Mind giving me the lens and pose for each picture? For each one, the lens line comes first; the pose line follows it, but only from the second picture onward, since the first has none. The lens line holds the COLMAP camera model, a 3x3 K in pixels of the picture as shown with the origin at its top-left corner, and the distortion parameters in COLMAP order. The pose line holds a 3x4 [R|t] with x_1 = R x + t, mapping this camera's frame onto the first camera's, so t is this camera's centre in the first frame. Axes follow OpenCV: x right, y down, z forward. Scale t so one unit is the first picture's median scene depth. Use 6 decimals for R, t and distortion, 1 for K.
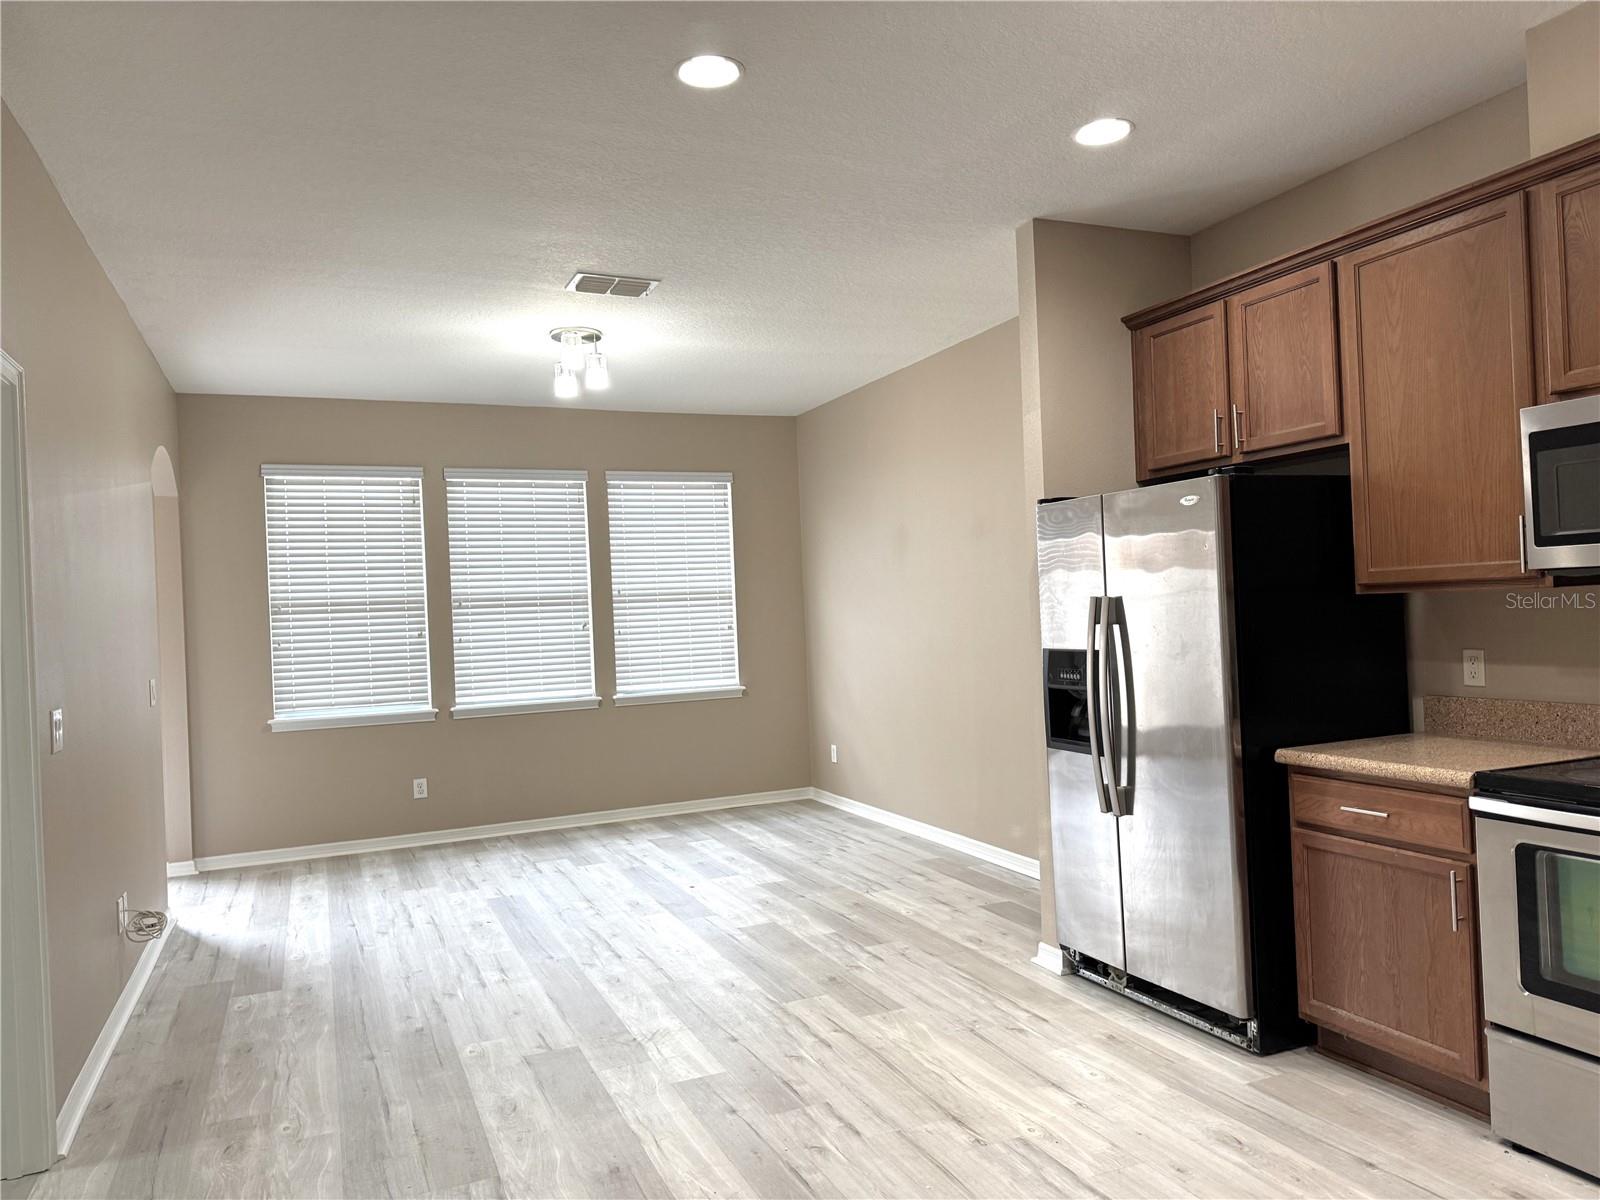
lens RADIAL K [[1131.7, 0, 806.9], [0, 1131.7, 606.7], [0, 0, 1]] dist [0.083061, -0.100810]
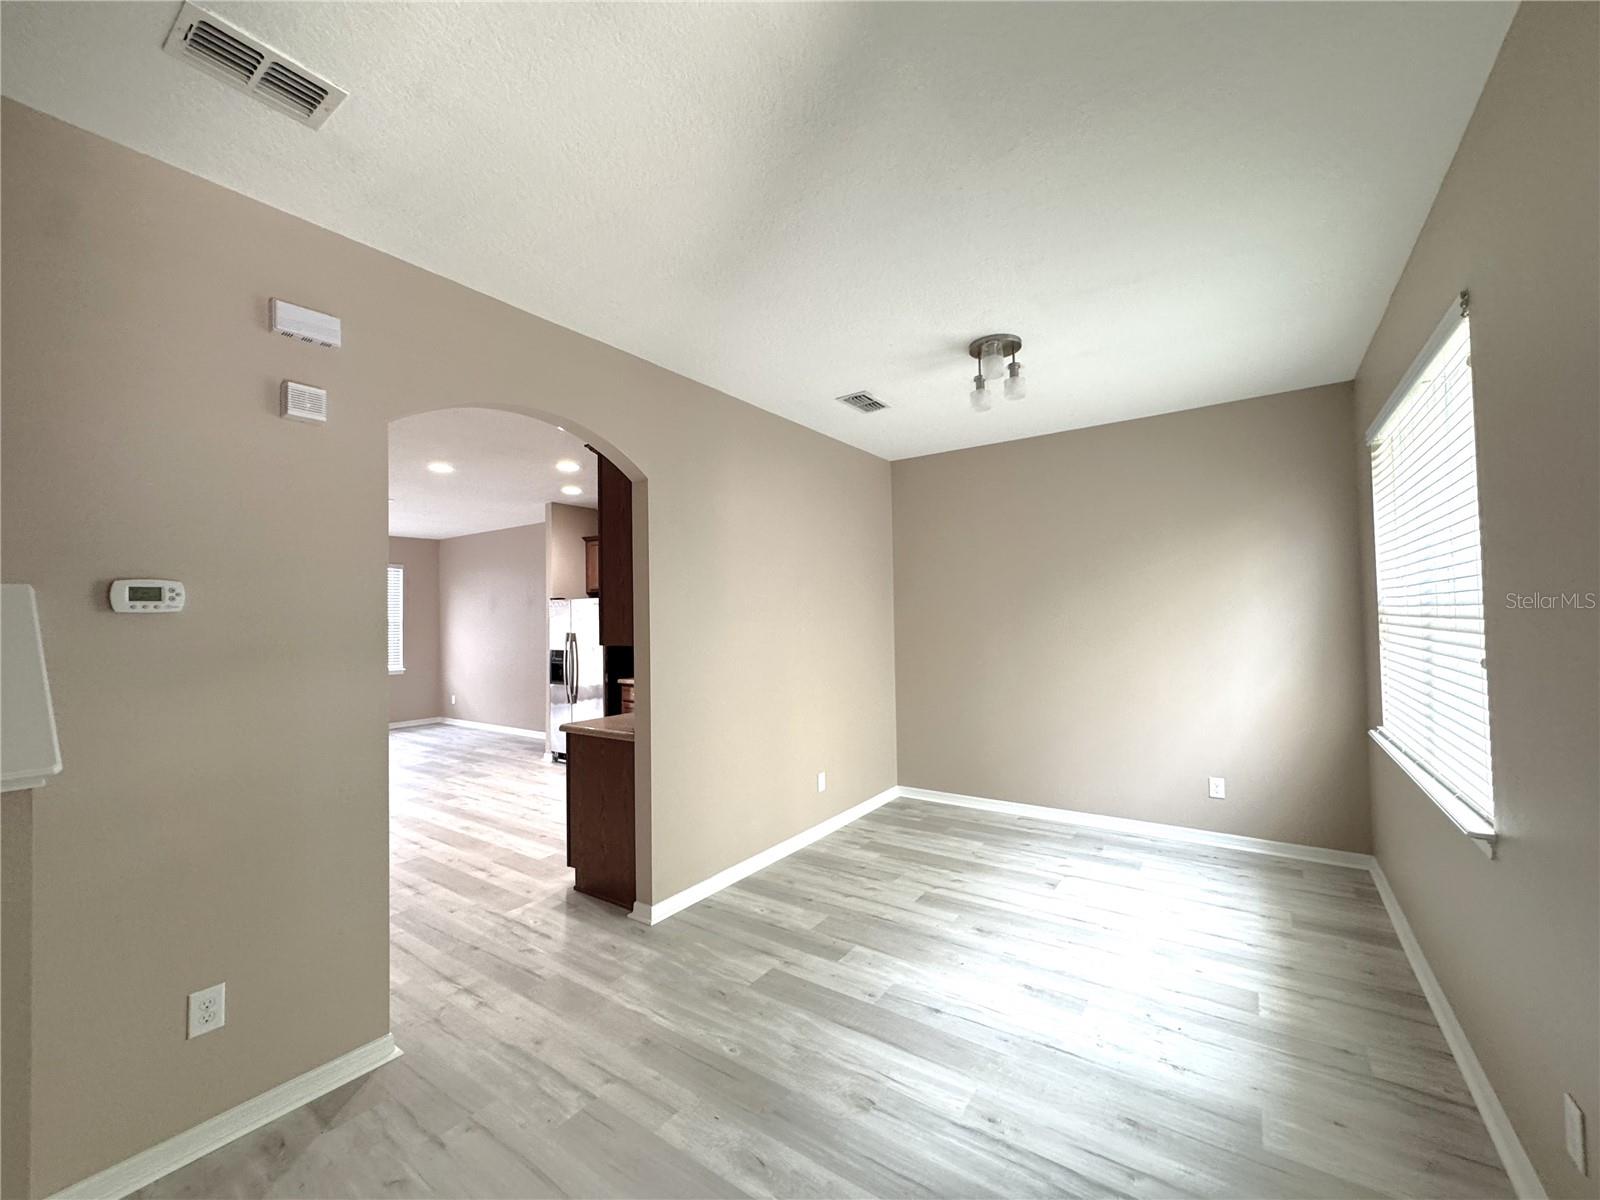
lens RADIAL K [[642.3, 0, 800.0], [0, 642.3, 600.0], [0, 0, 1]] dist [-0.003637, 0.000114]
pose [[0.853078, 0.042789, 0.520026, -0.115176], [-0.019211, 0.998532, -0.050647, -0.020930], [-0.521429, 0.033216, 0.852648, -0.807426]]
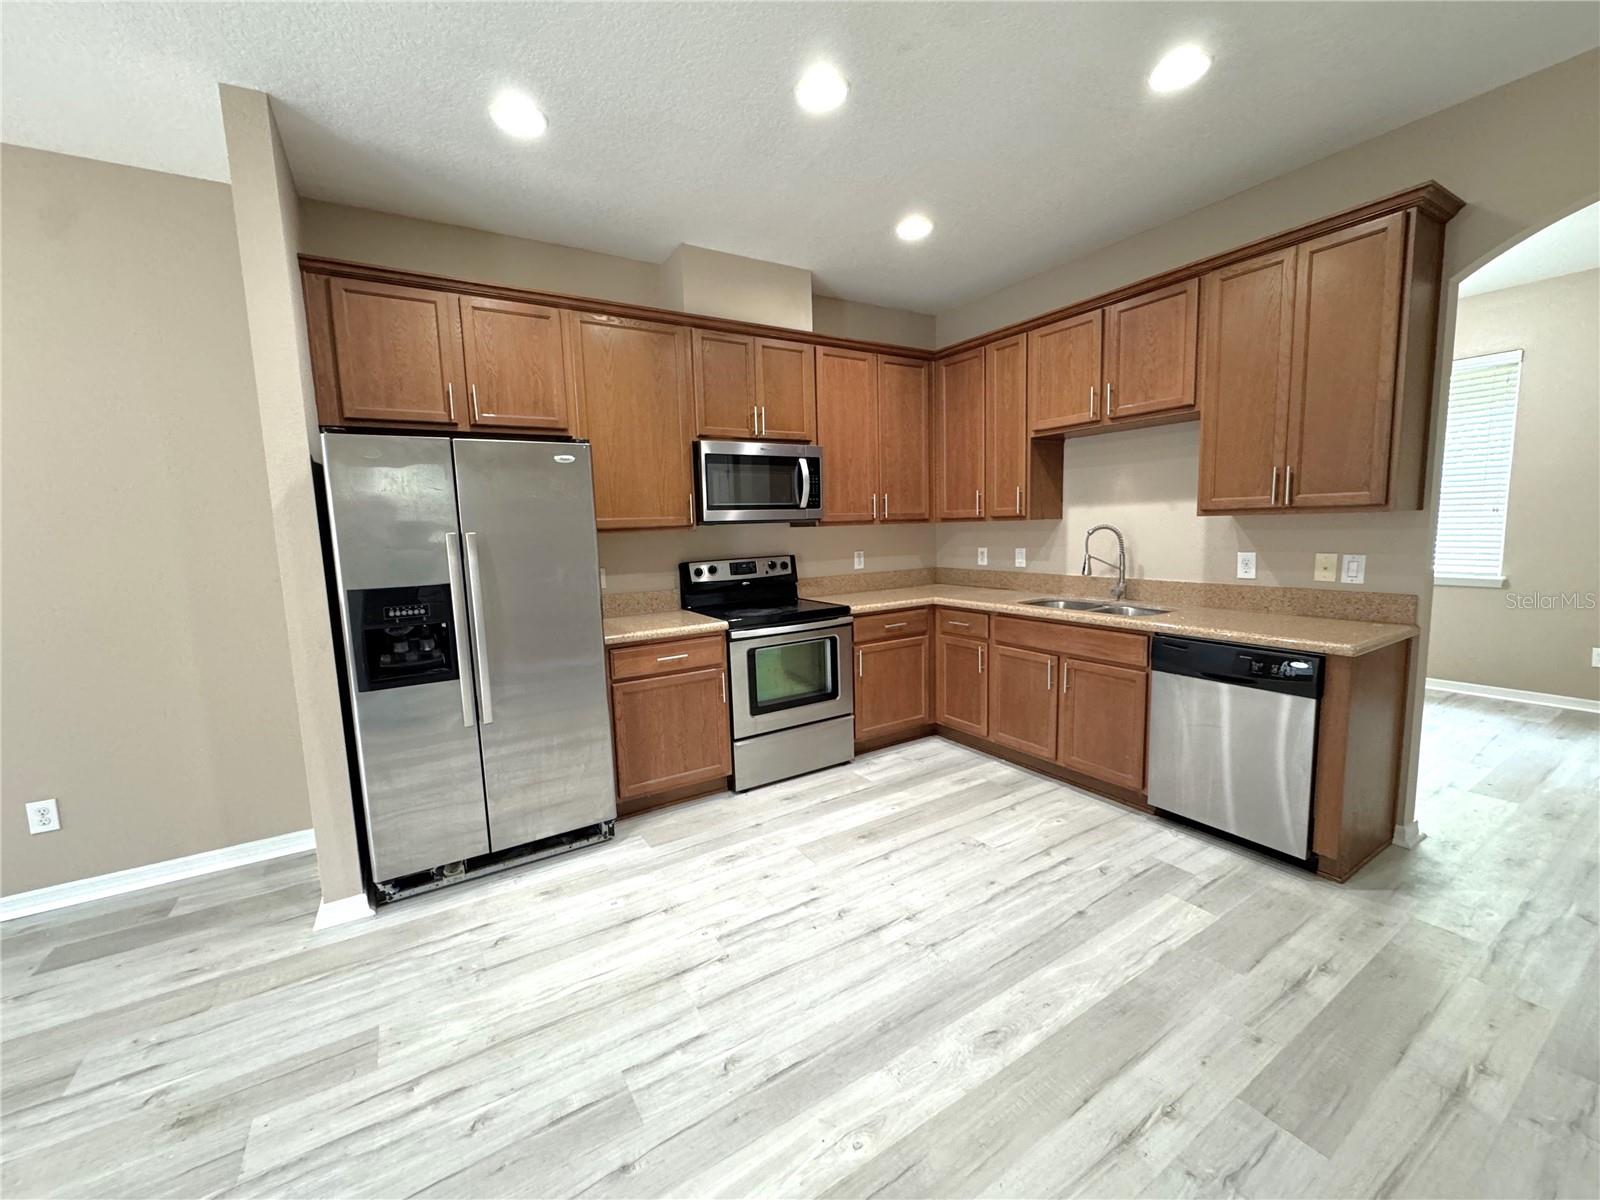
lens RADIAL K [[642.3, 0, 800.0], [0, 642.3, 600.0], [0, 0, 1]] dist [-0.003637, 0.000114]
pose [[-0.148138, -0.070383, 0.986459, -0.405189], [0.035725, 0.996432, 0.076459, 0.019933], [-0.988321, 0.046568, -0.145095, 0.771907]]
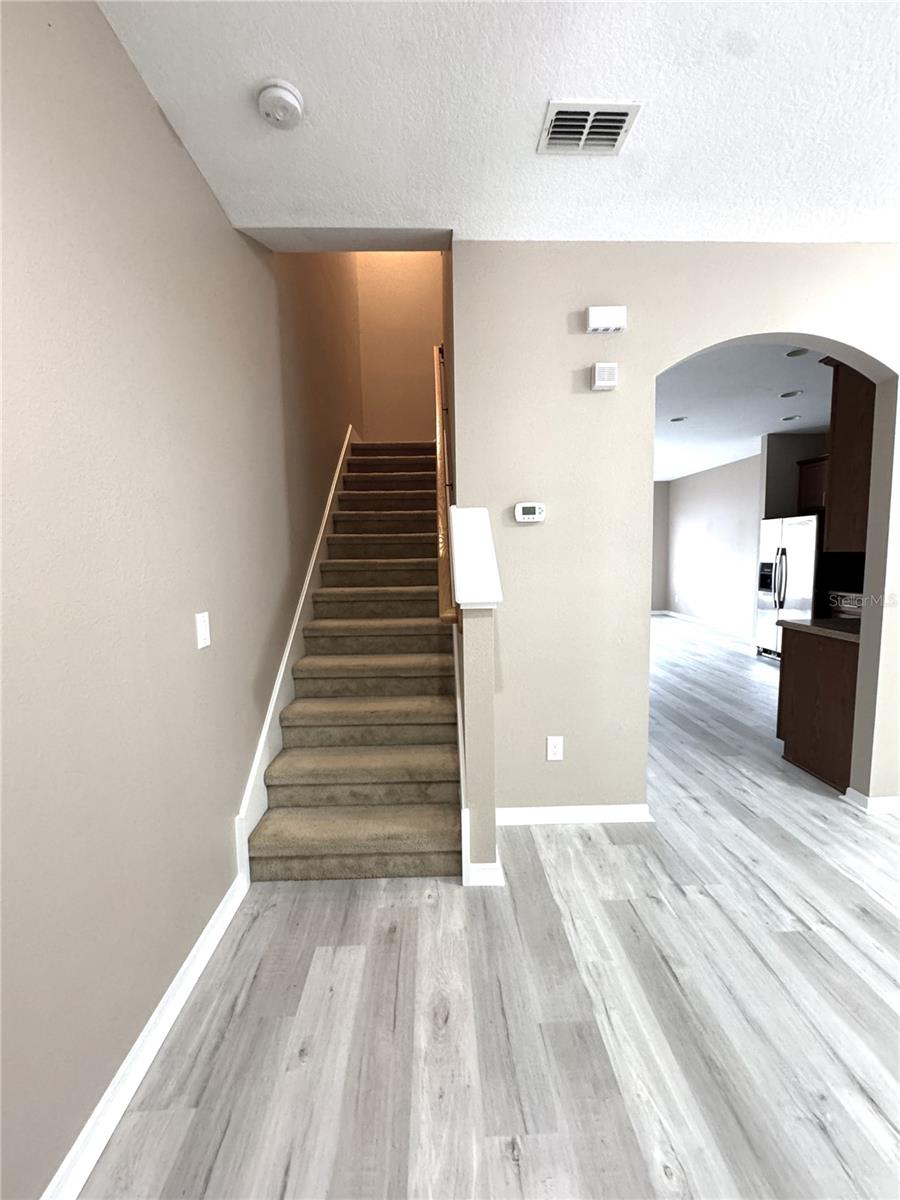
lens RADIAL K [[481.7, 0, 450.0], [0, 481.7, 600.0], [0, 0, 1]] dist [-0.003637, 0.000114]
pose [[0.929557, 0.062813, -0.363289, -0.141550], [-0.022199, 0.993128, 0.114911, 0.004207], [0.368010, -0.098752, 0.924563, -0.780322]]
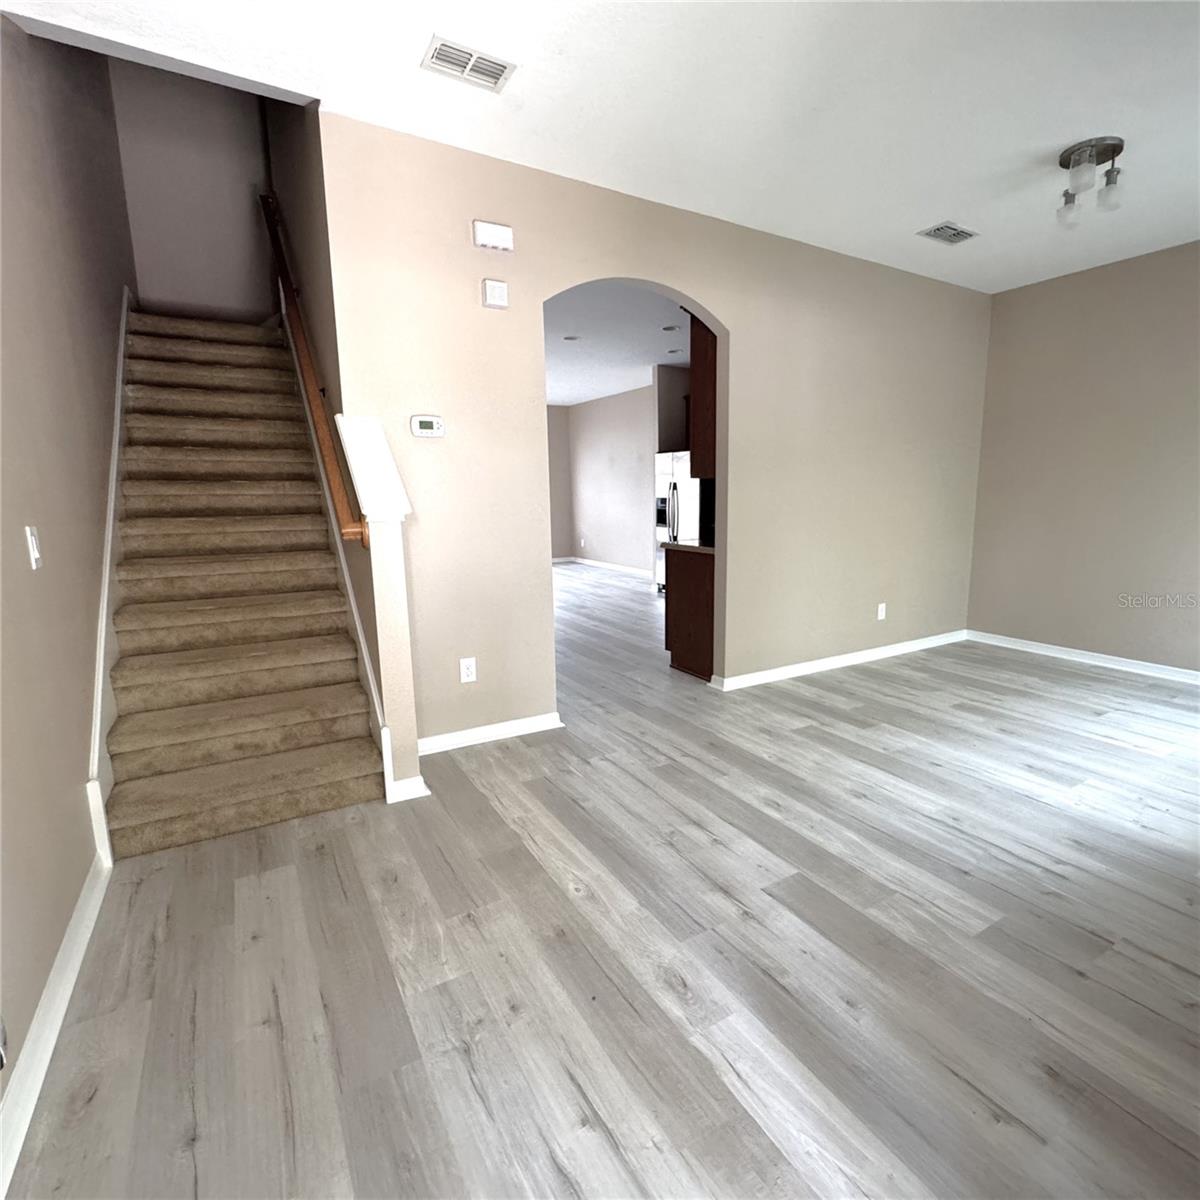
lens RADIAL K [[644.2, 0, 645.0], [0, 644.2, 599.1], [0, 0, 1]] dist [-0.002463, -0.000251]
pose [[0.987486, 0.009822, 0.157403, -0.136025], [-0.035170, 0.986640, 0.159076, 0.034487], [-0.153738, -0.162621, 0.974638, -1.007554]]
